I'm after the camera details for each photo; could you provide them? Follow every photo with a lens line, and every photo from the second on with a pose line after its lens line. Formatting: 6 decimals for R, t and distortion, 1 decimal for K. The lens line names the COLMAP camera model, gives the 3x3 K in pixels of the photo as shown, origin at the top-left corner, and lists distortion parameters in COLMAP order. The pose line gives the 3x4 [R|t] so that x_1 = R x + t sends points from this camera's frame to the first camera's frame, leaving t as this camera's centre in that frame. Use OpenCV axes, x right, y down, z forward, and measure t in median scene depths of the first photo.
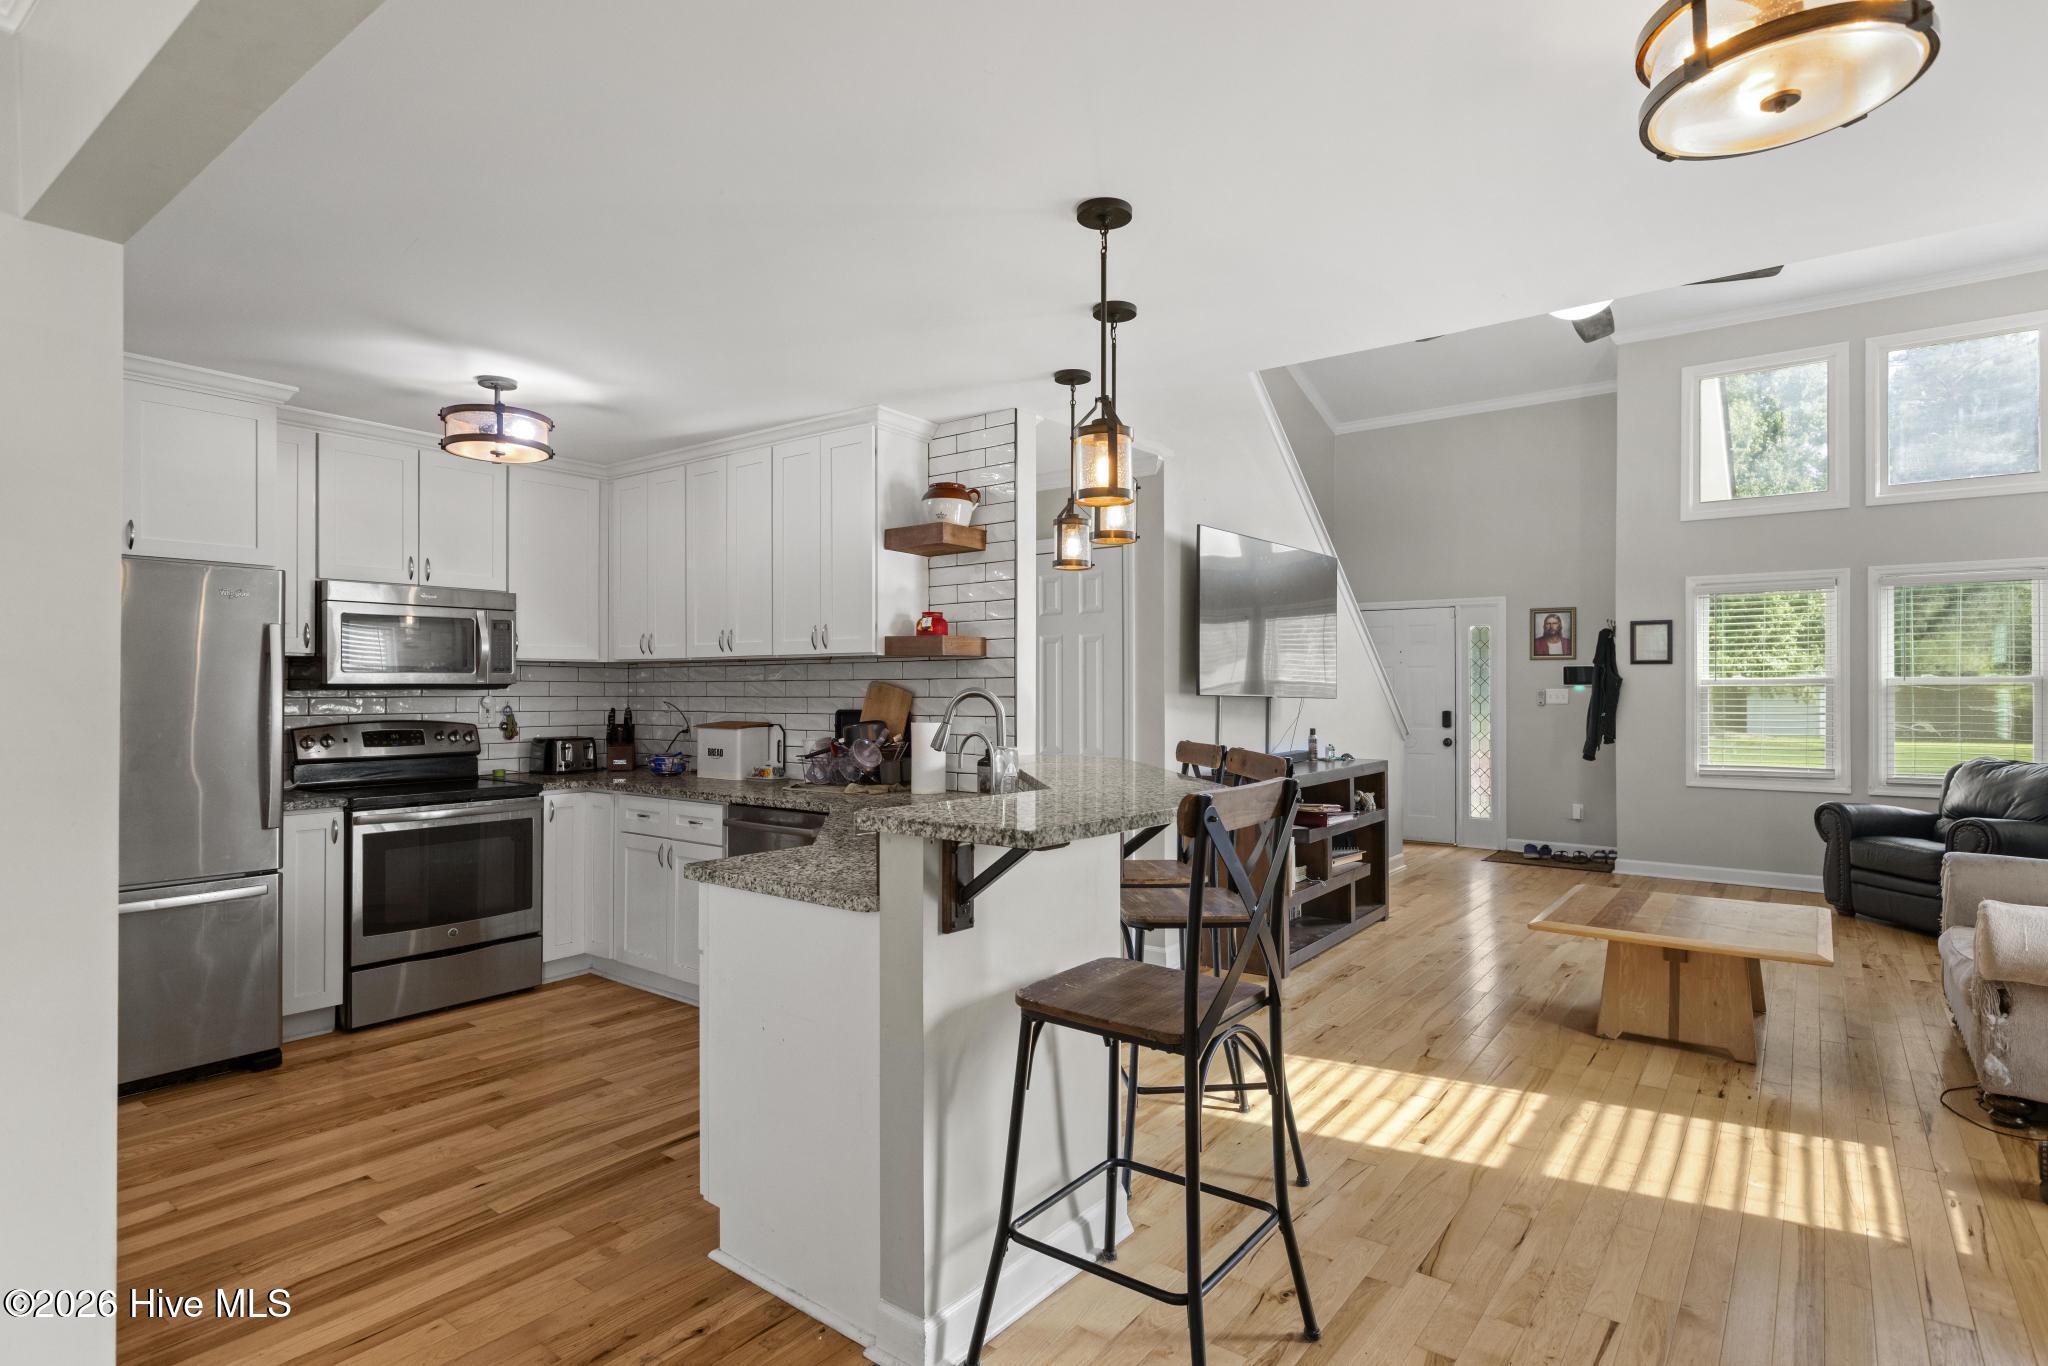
lens RADIAL K [[1043.9, 0, 1026.2], [0, 1043.9, 677.9], [0, 0, 1]] dist [-0.001012, -0.001520]
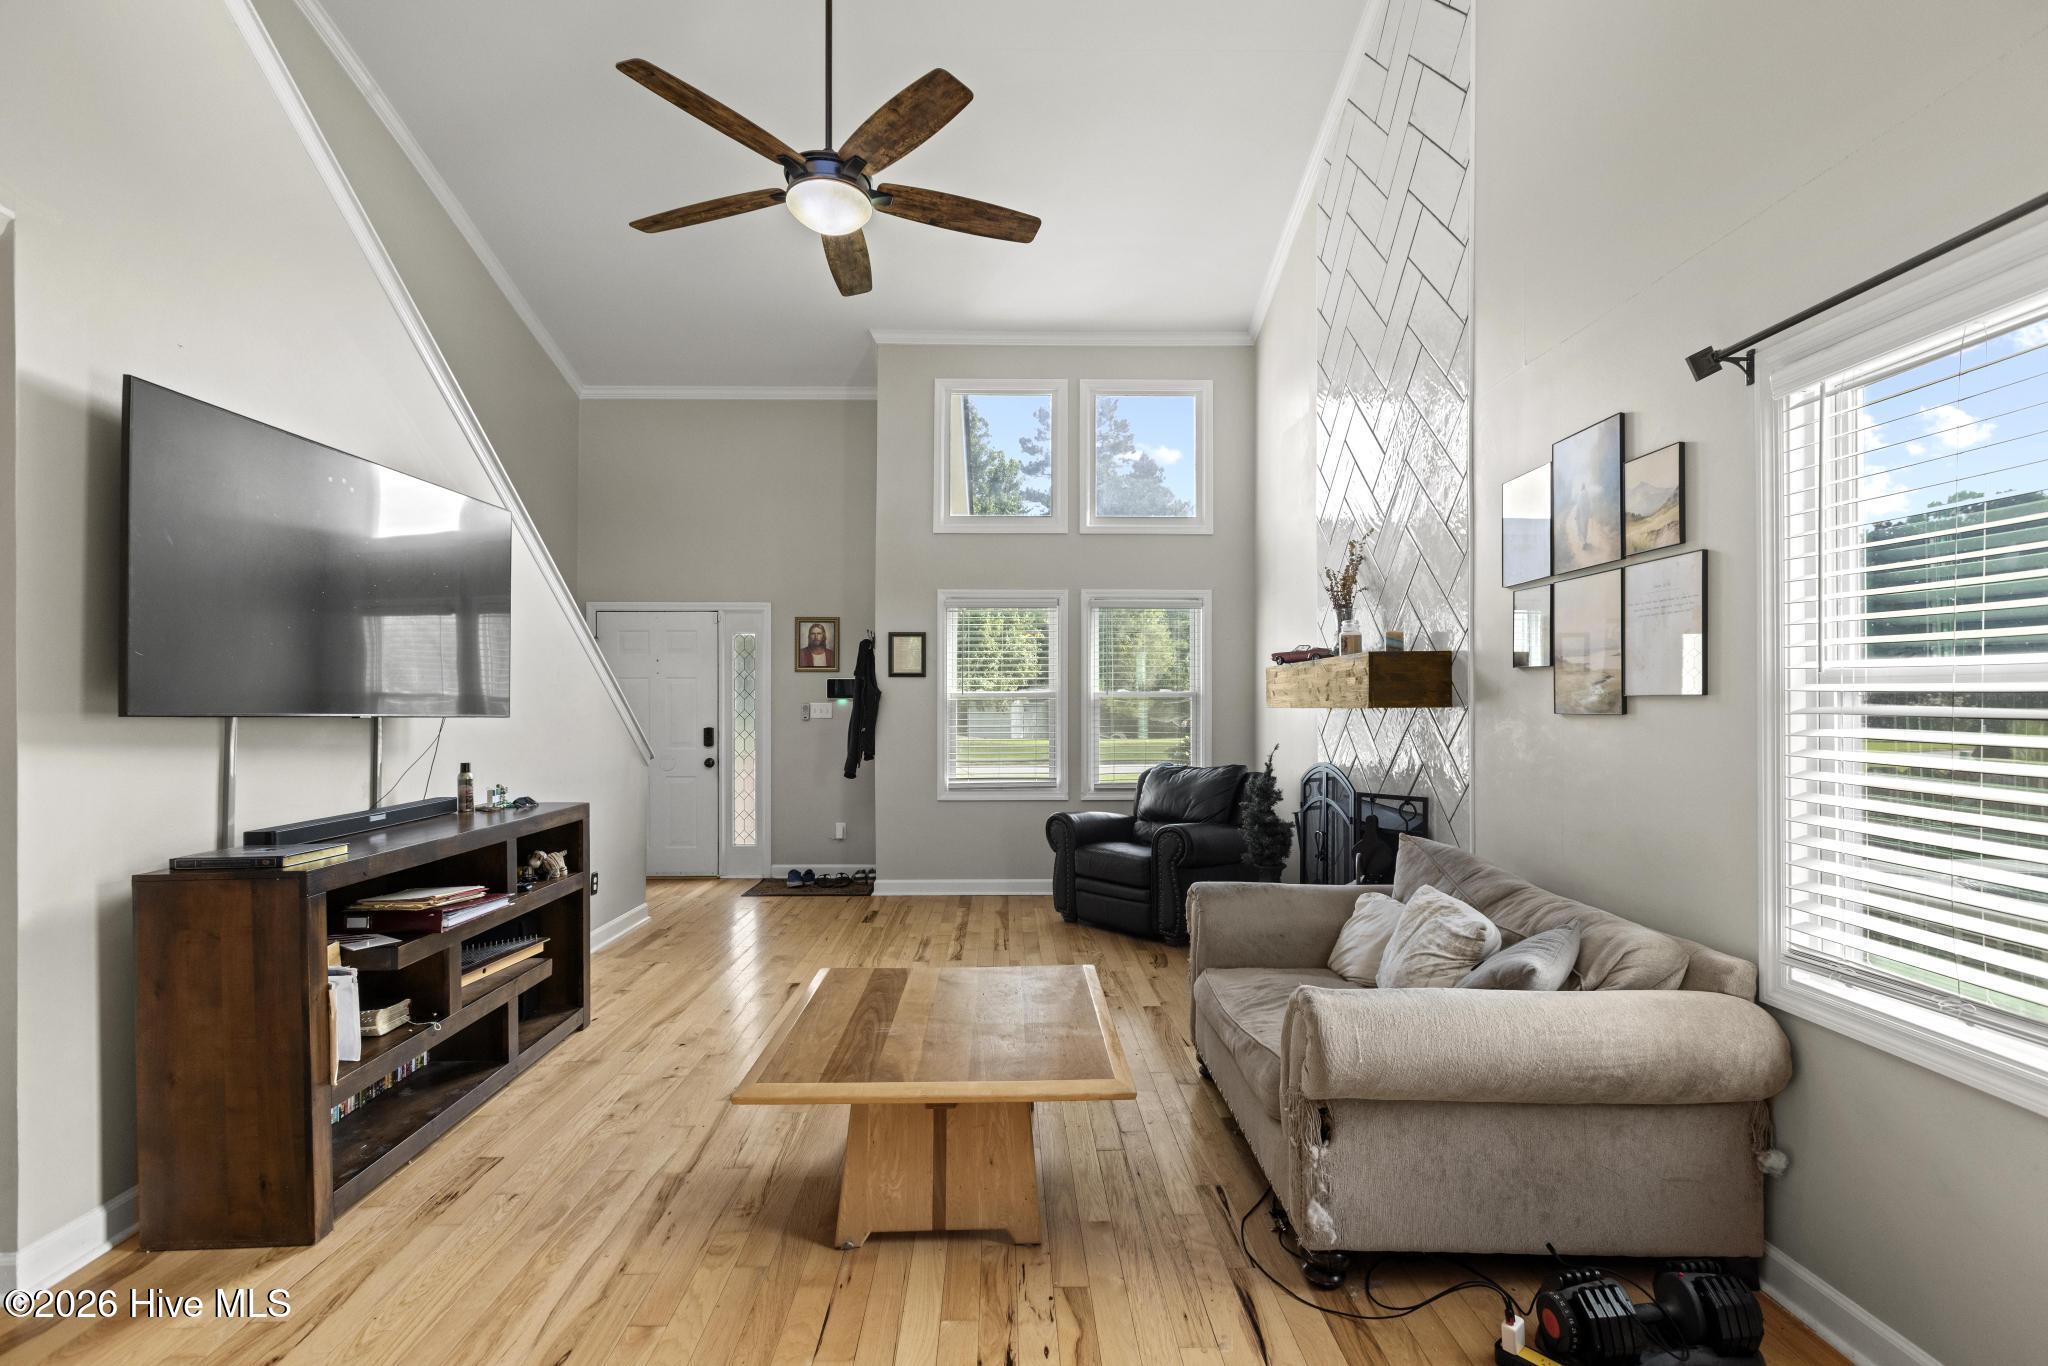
lens RADIAL K [[920.1, 0, 1025.9], [0, 920.1, 704.1], [0, 0, 1]] dist [-0.002860, 0.000312]
pose [[0.783648, -0.002536, 0.621200, 0.190626], [-0.004512, 0.999942, 0.009773, 0.003844], [-0.621189, -0.010462, 0.783591, 0.322863]]
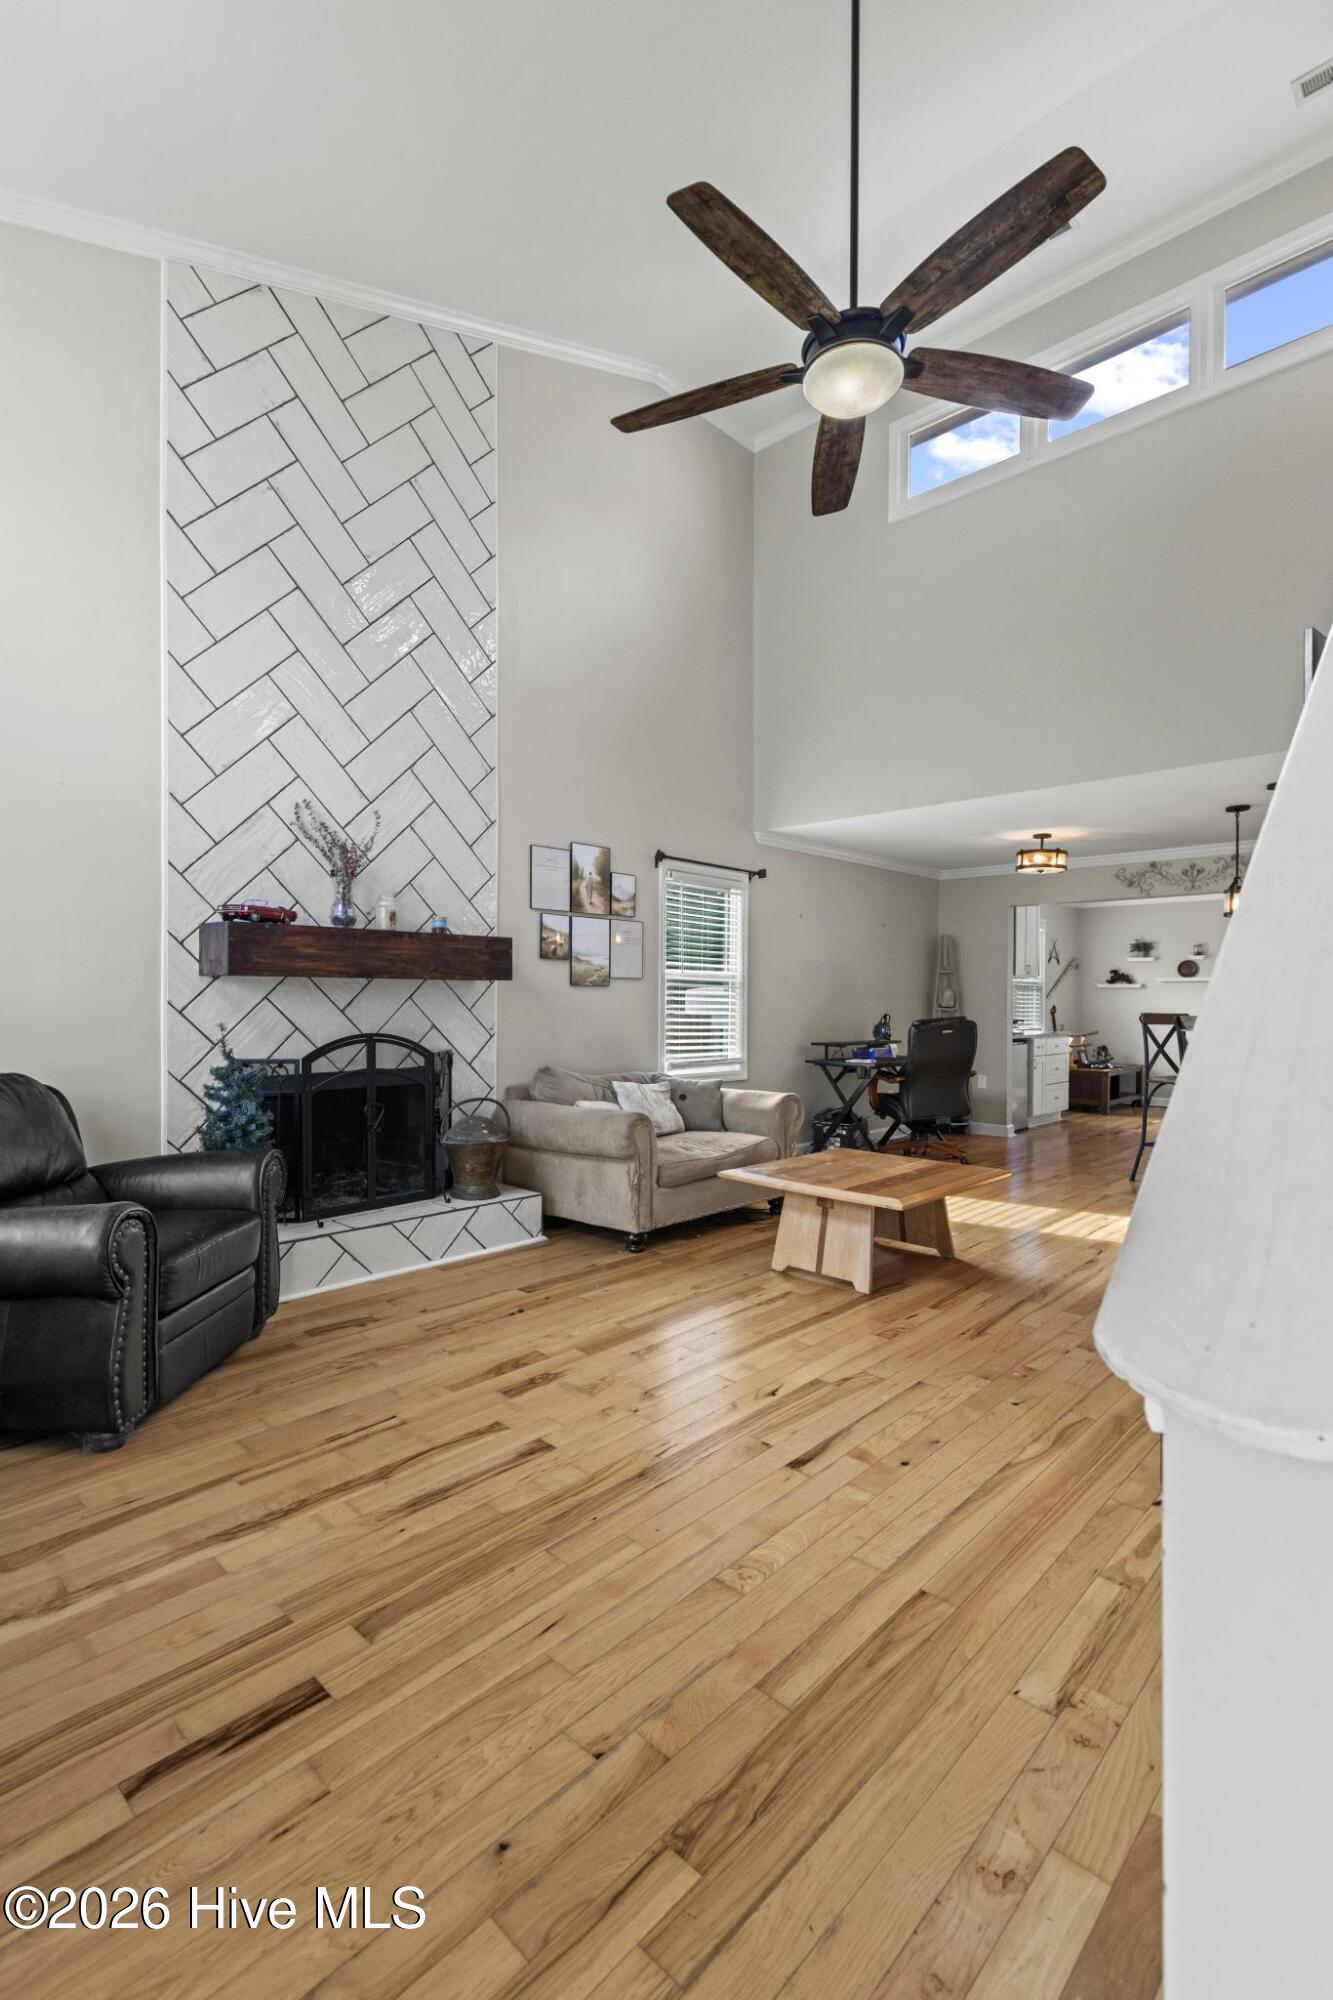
lens RADIAL K [[898.5, 0, 664.3], [0, 898.5, 1007.1], [0, 0, 1]] dist [-0.002860, 0.000312]
pose [[-0.993508, -0.008083, 0.113472, 0.503958], [-0.007927, 0.999967, 0.001823, 0.030257], [-0.113483, 0.000912, -0.993540, 1.366503]]
